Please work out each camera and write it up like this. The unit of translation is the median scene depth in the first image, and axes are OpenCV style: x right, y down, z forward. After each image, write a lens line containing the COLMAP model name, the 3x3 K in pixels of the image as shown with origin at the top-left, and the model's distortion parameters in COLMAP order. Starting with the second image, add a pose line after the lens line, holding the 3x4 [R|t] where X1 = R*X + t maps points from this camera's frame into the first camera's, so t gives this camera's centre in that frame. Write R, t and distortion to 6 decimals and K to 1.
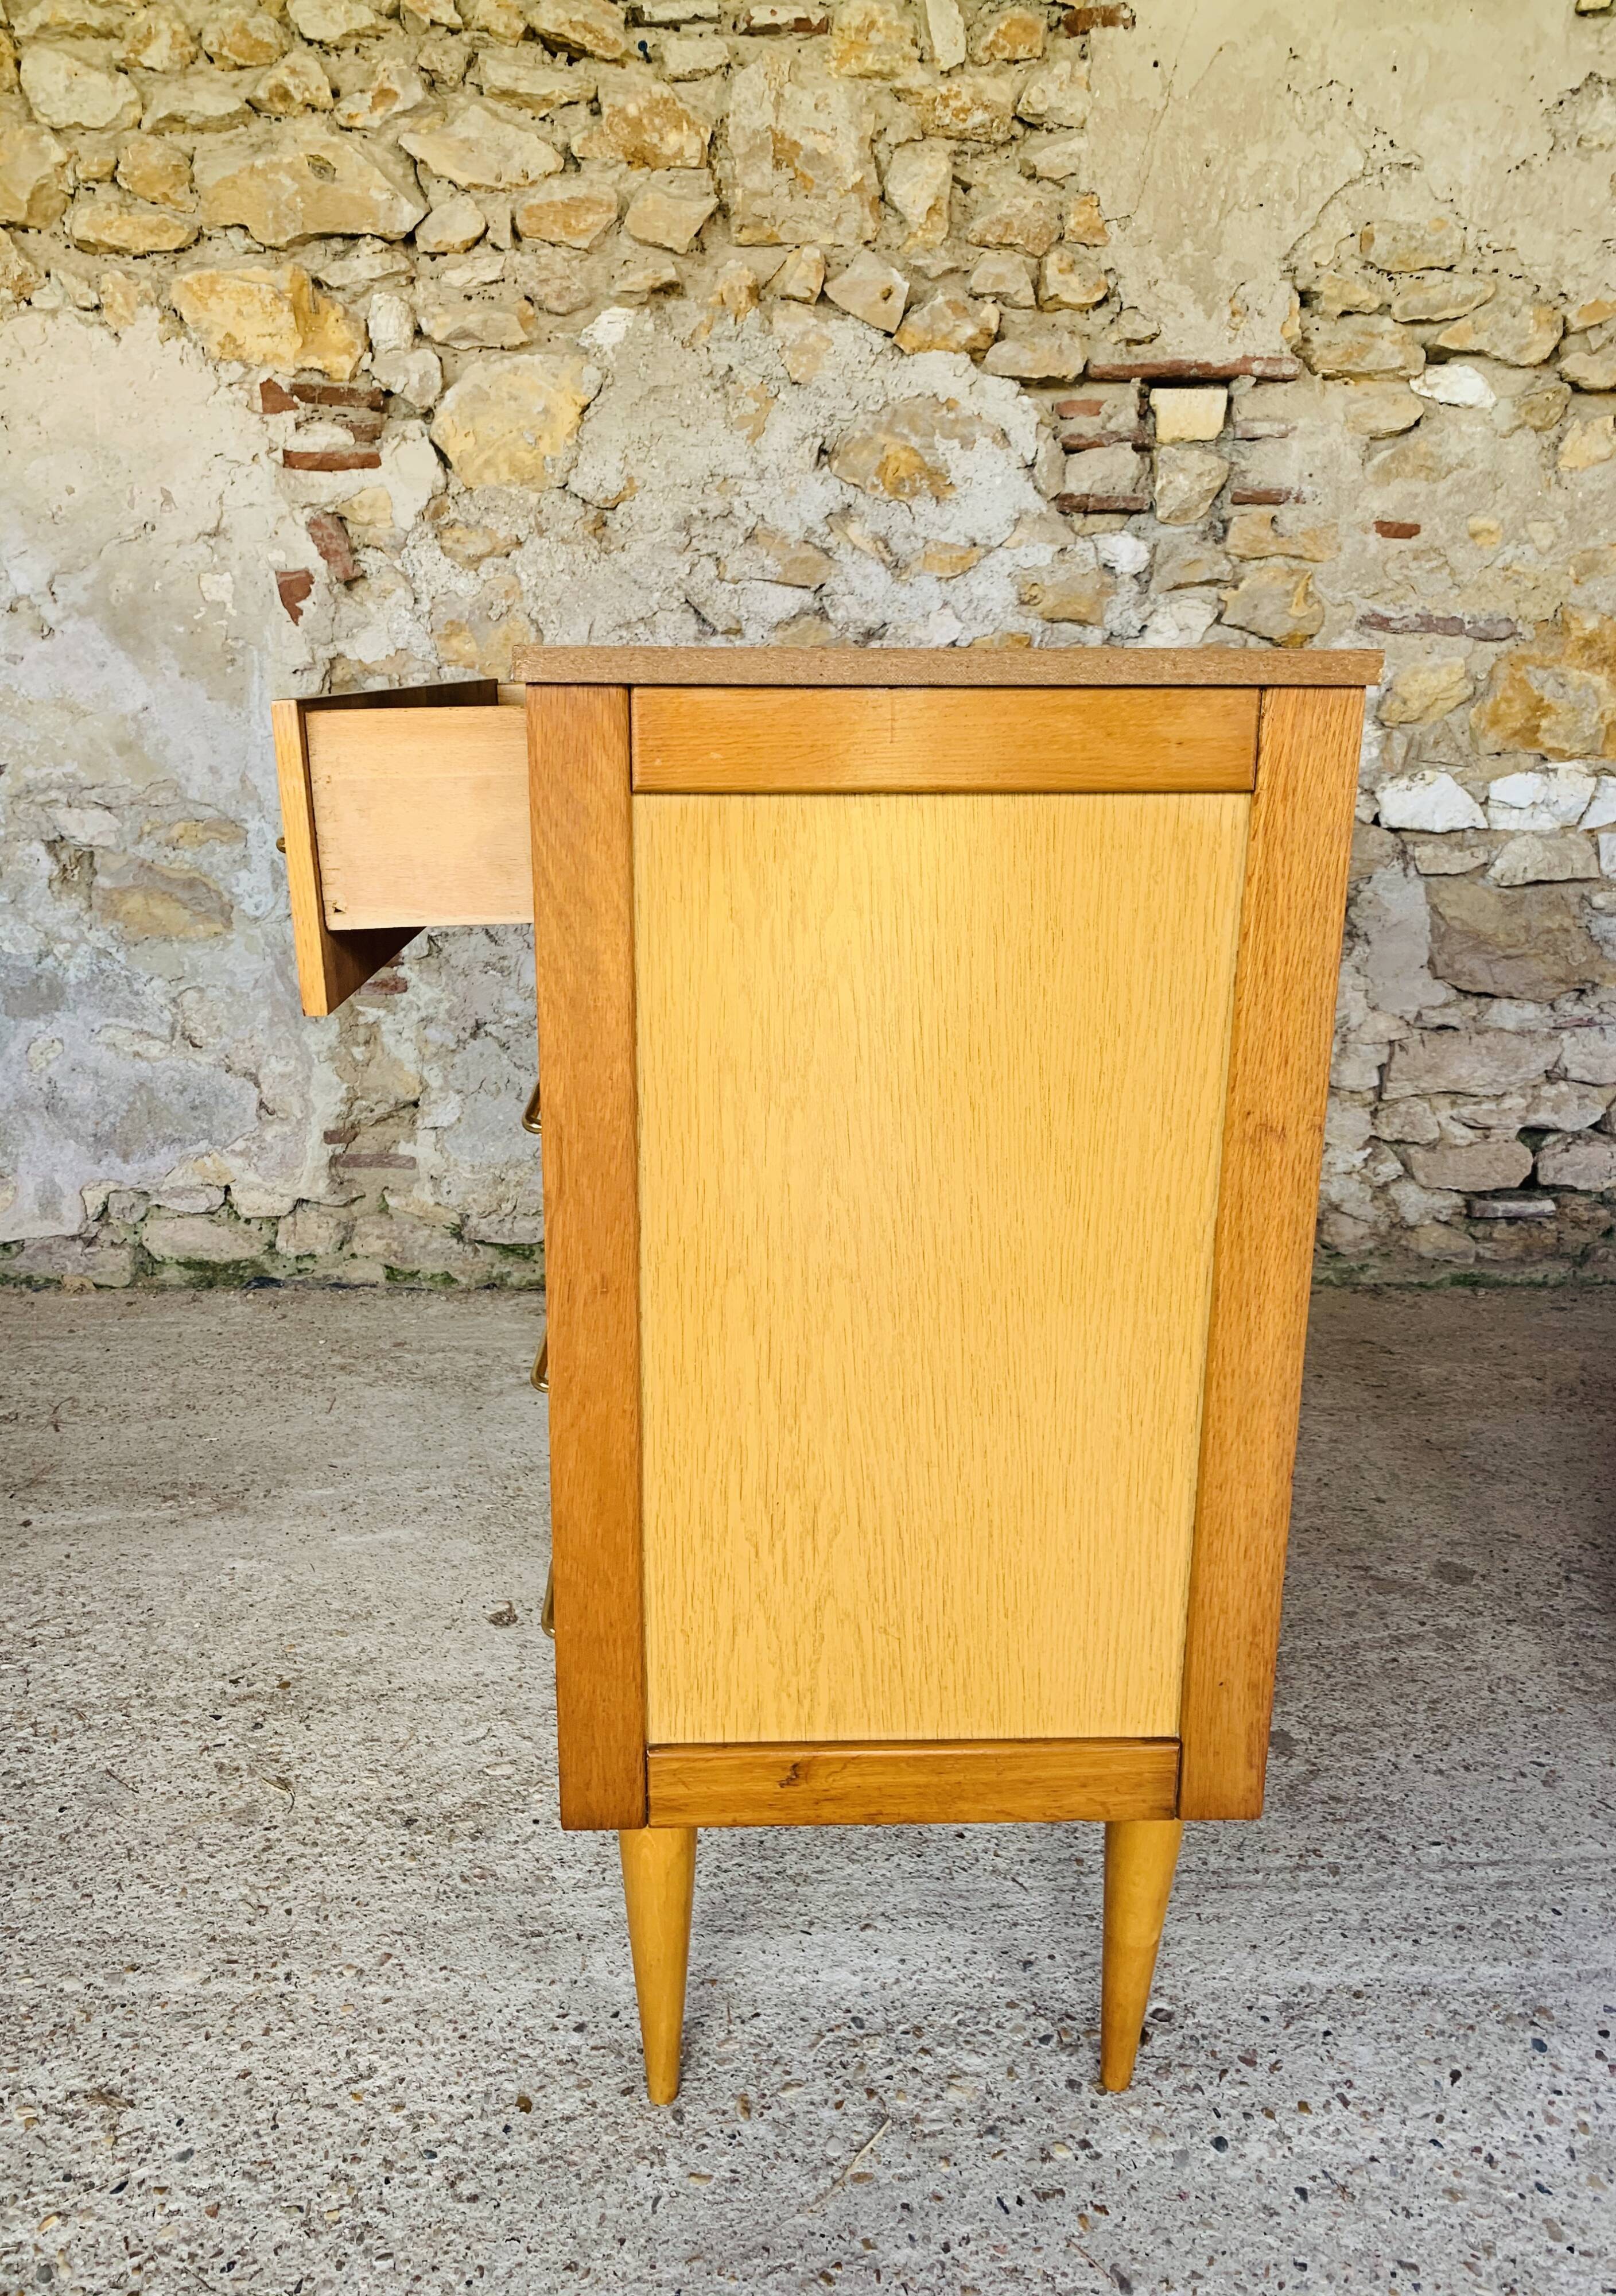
lens RADIAL K [[1794.5, 0, 770.9], [0, 1794.5, 1140.7], [0, 0, 1]] dist [-0.004173, -0.002531]
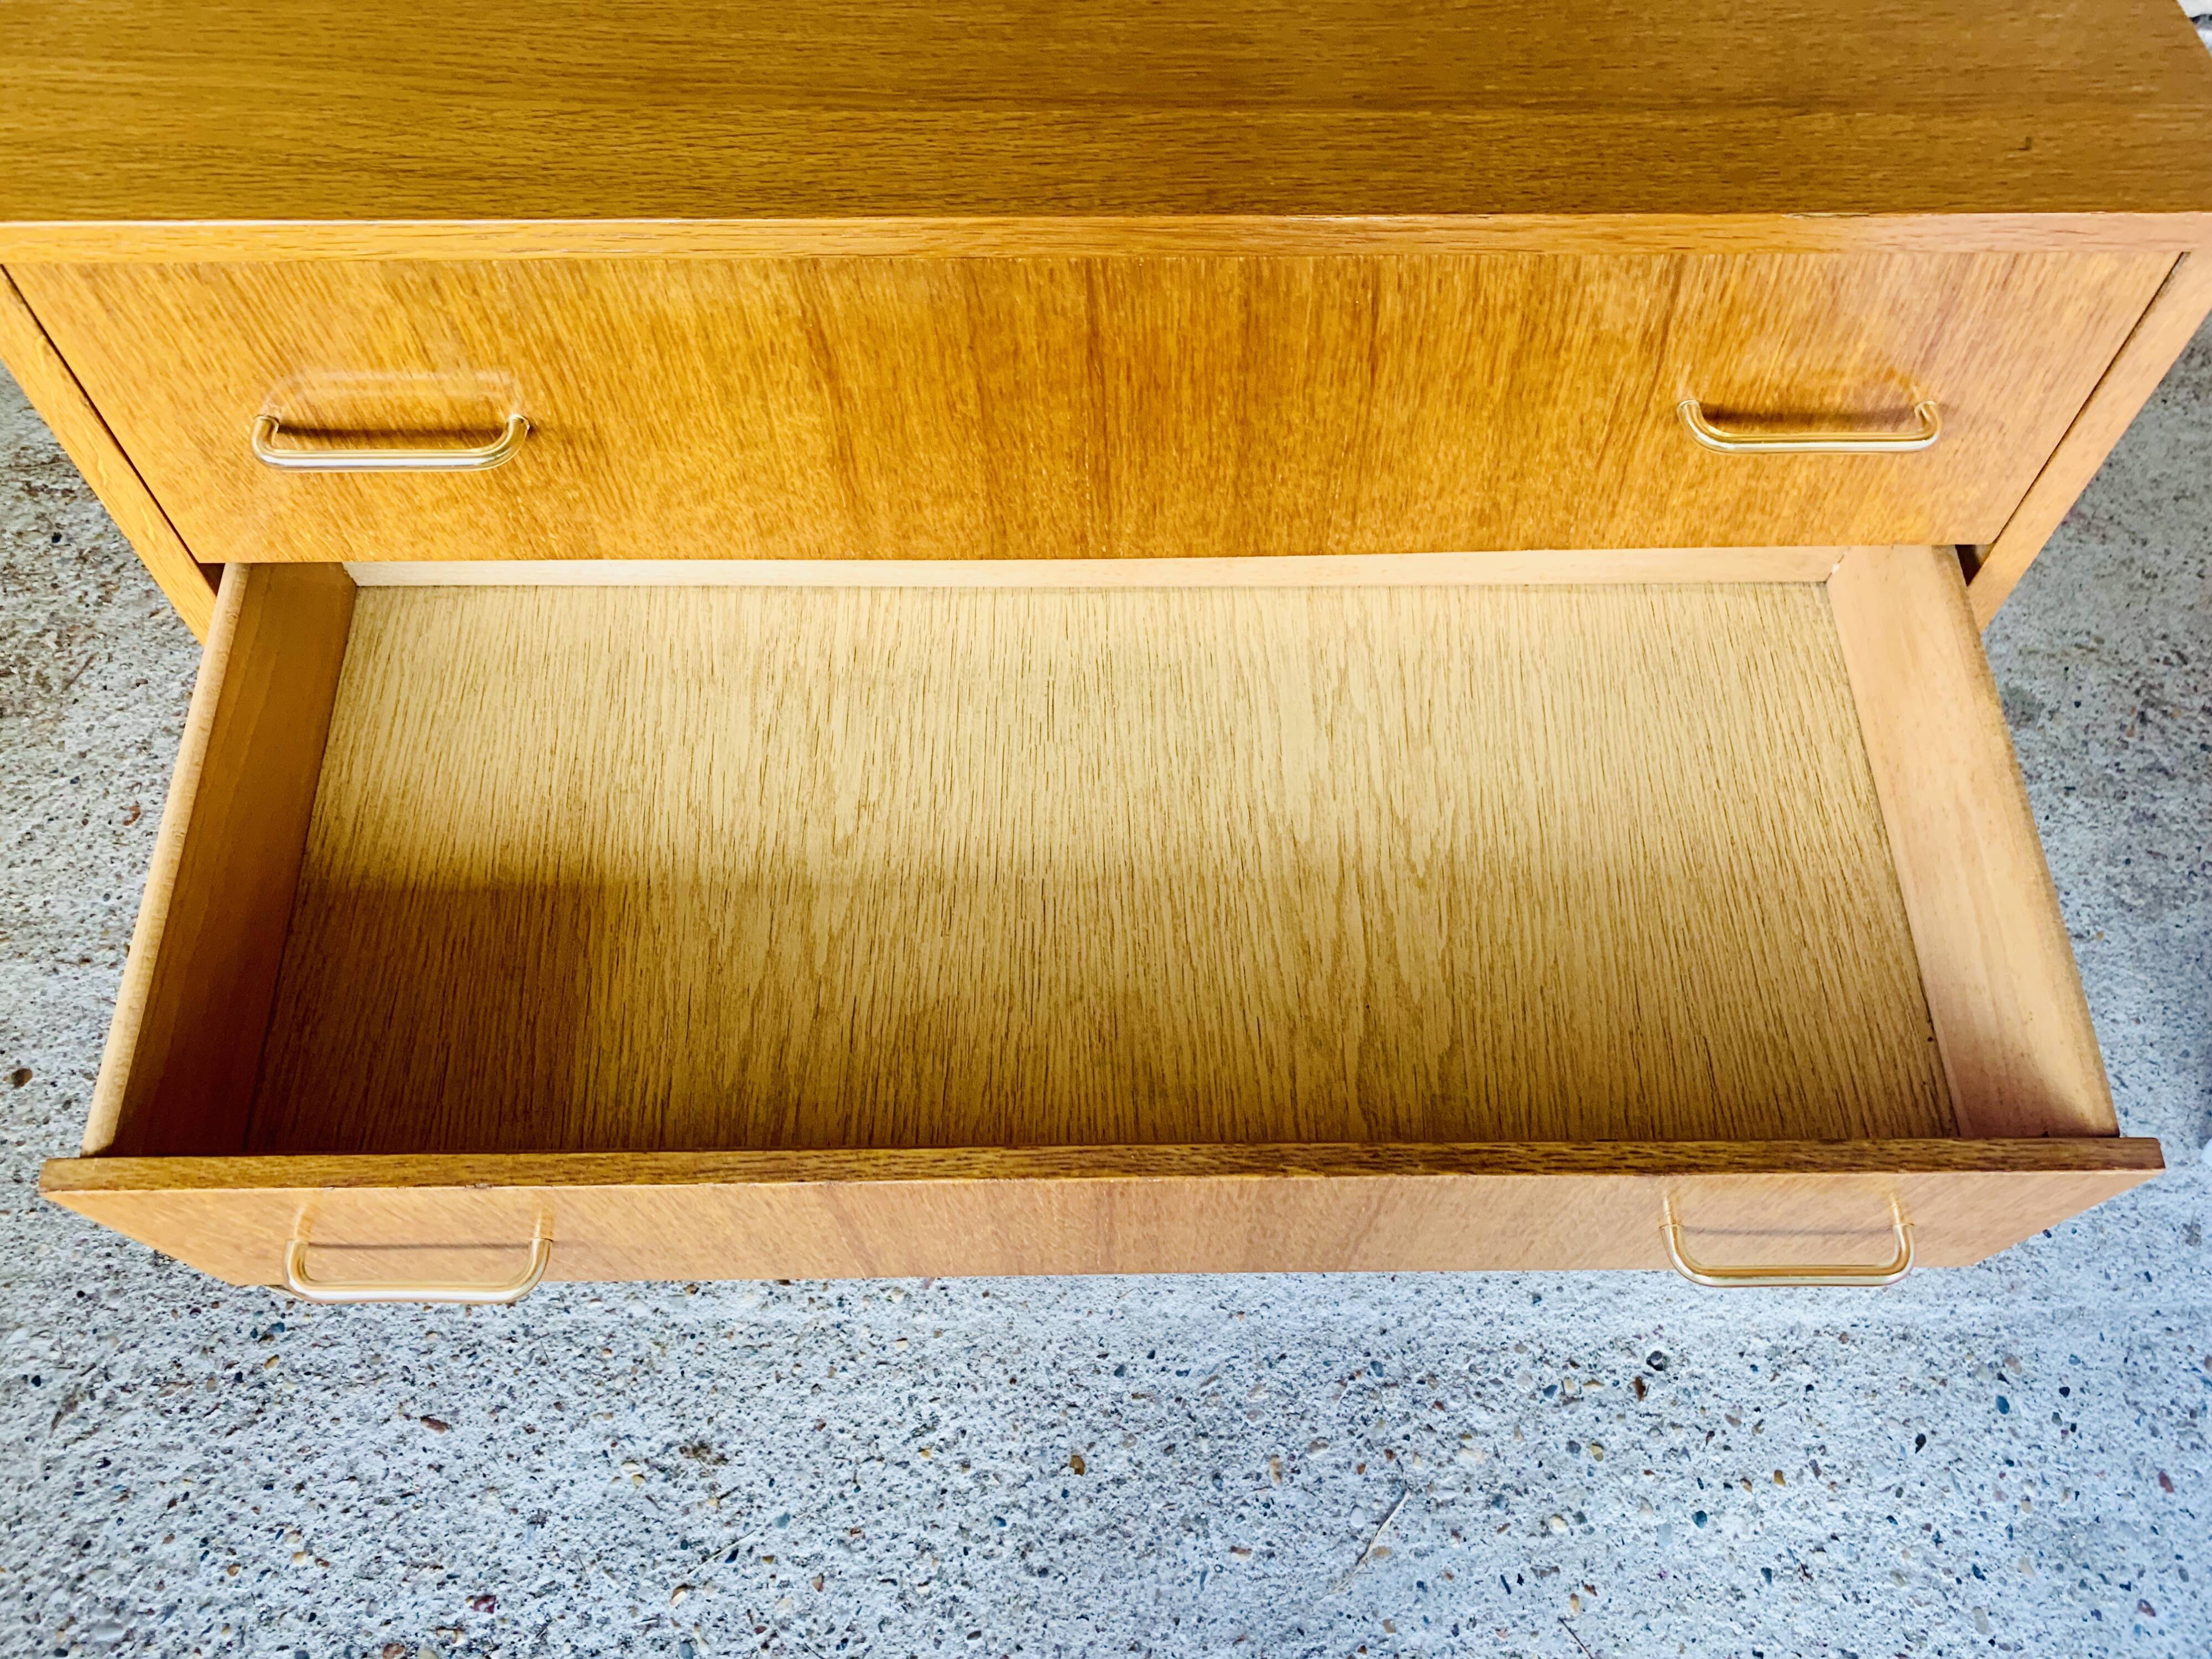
lens RADIAL K [[1727.1, 0, 1120.6], [0, 1727.1, 835.4], [0, 0, 1]] dist [-0.003401, -0.002546]
pose [[0.999764, 0.021613, -0.002111, -0.059464], [-0.014511, 0.737222, 0.675494, -0.239089], [0.016156, -0.675304, 0.737362, 0.240994]]
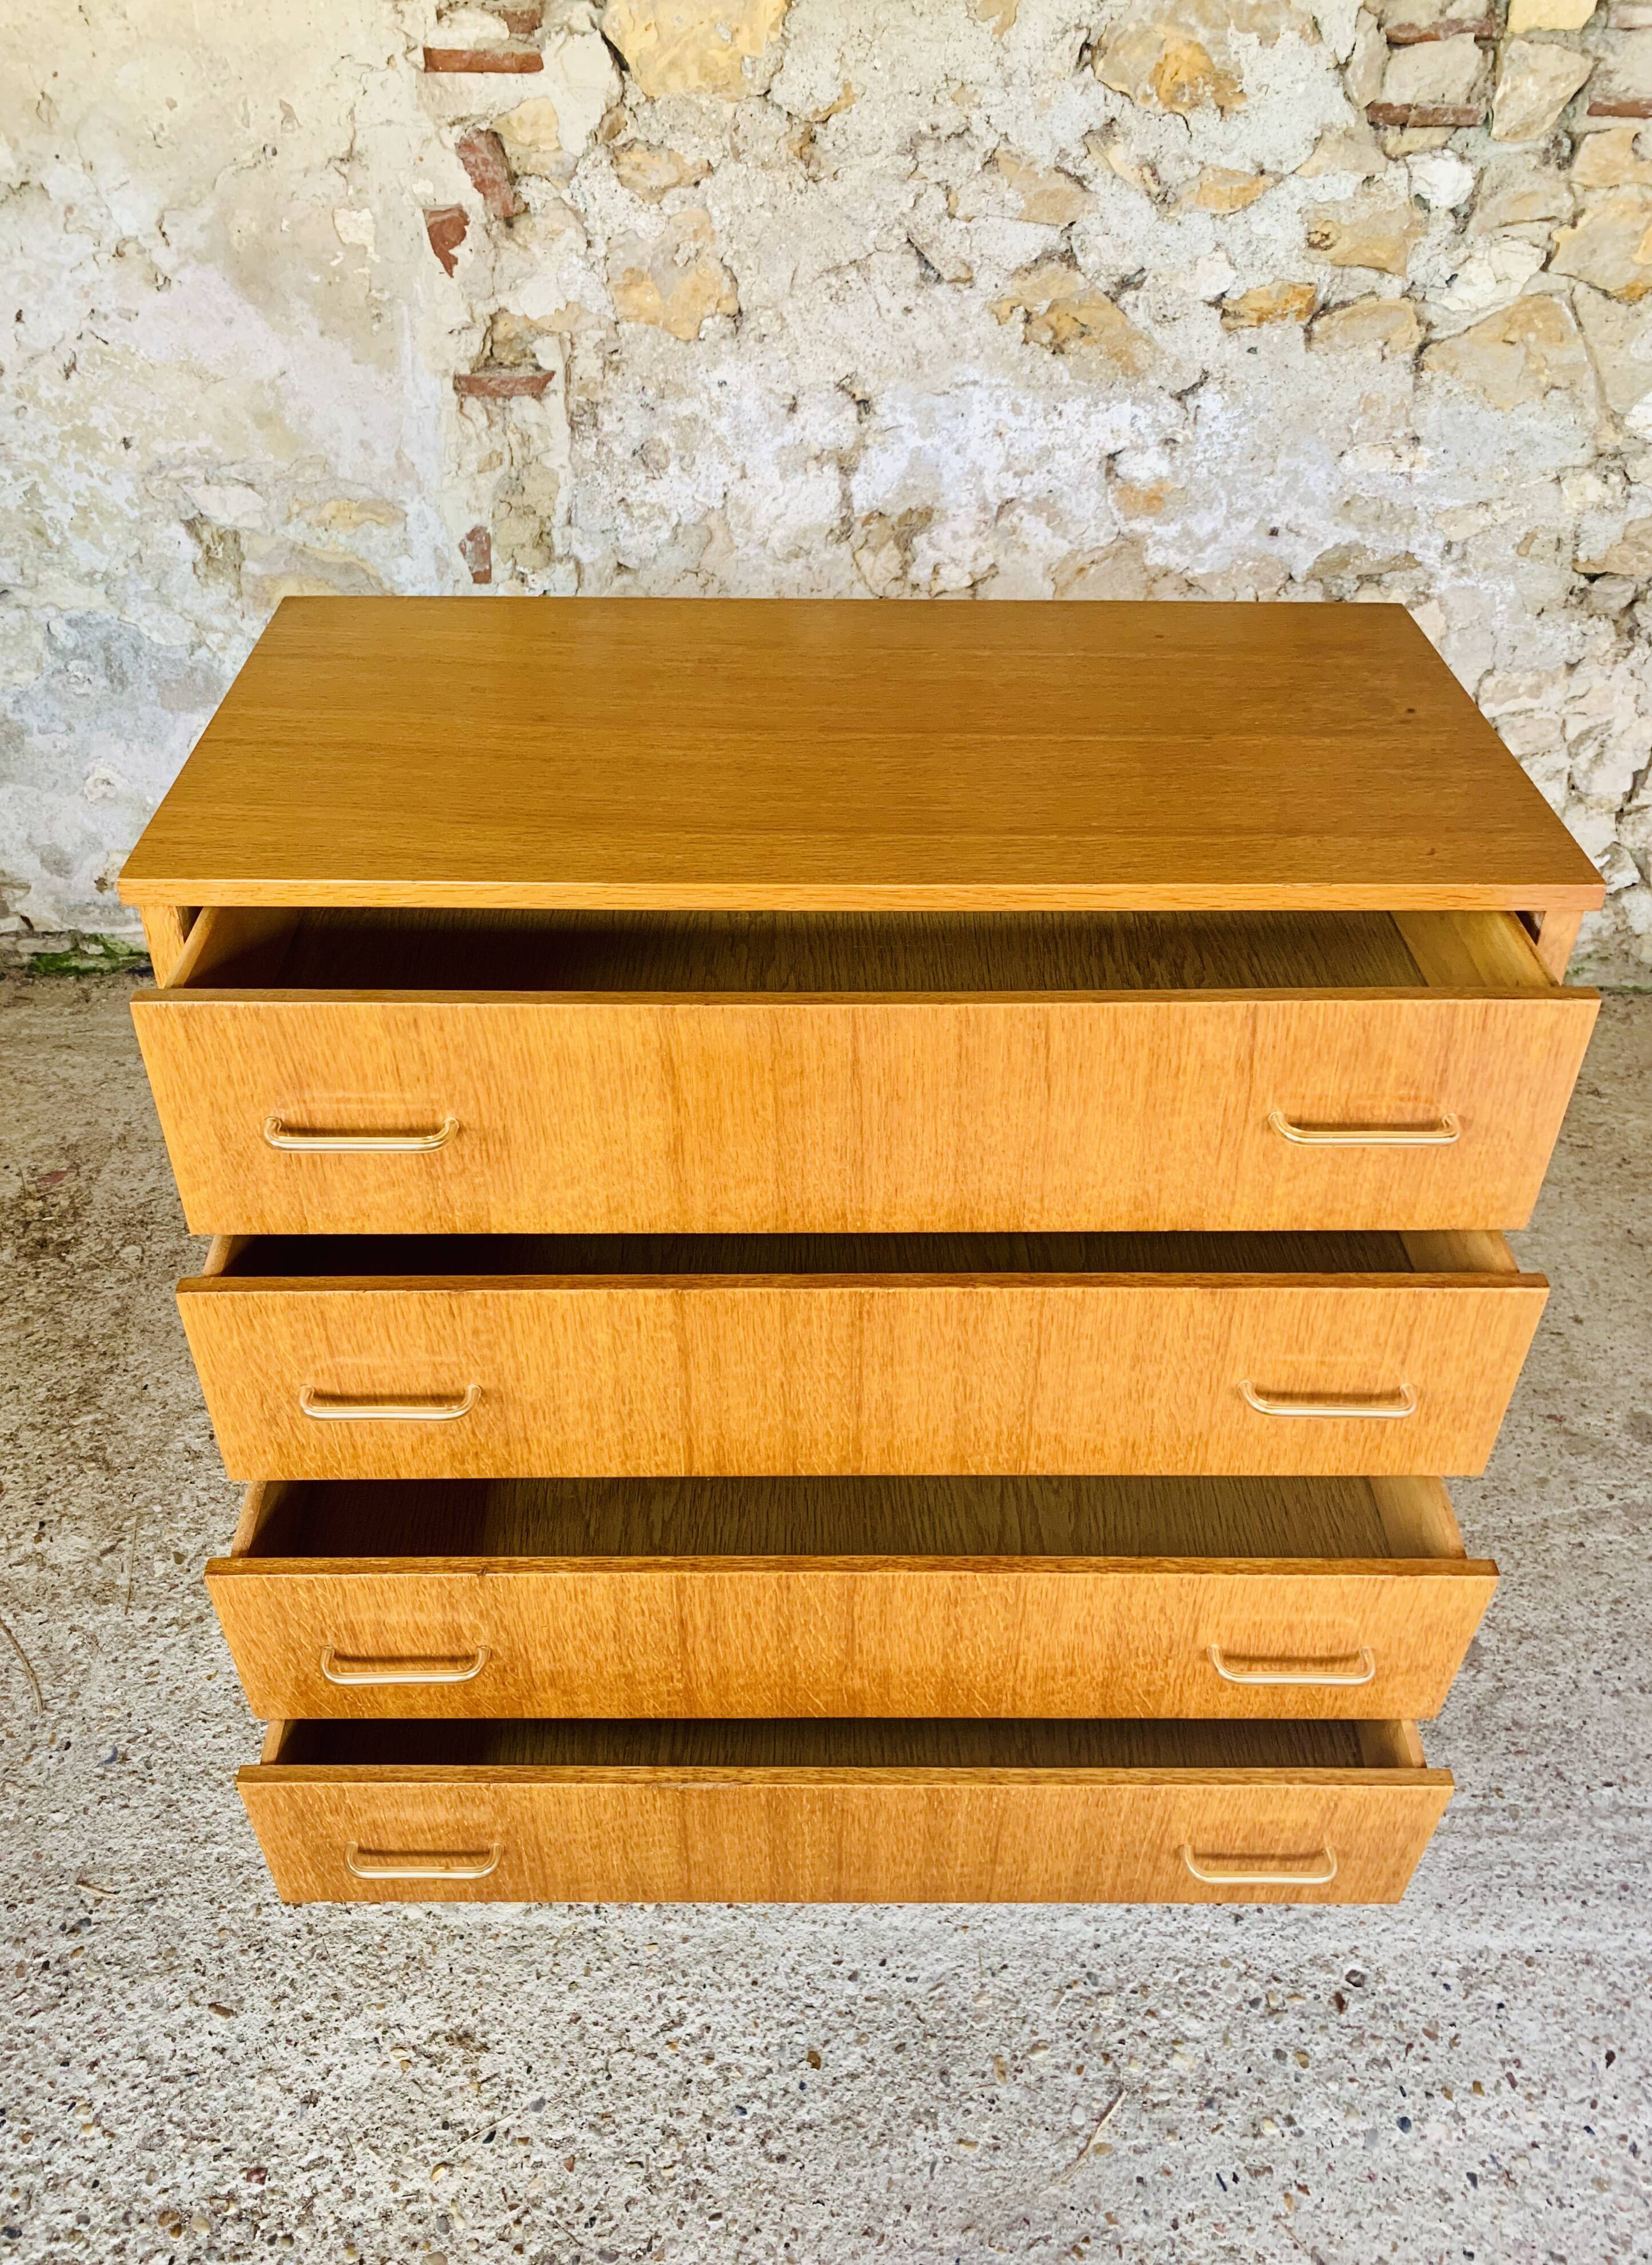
lens RADIAL K [[1799.8, 0, 801.8], [0, 1799.8, 1138.1], [0, 0, 1]] dist [-0.003345, 0.004312]
pose [[0.999150, 0.025604, -0.032303, -0.062374], [-0.011548, 0.926177, 0.376913, -0.241861], [0.039569, -0.376219, 0.925685, 0.063917]]
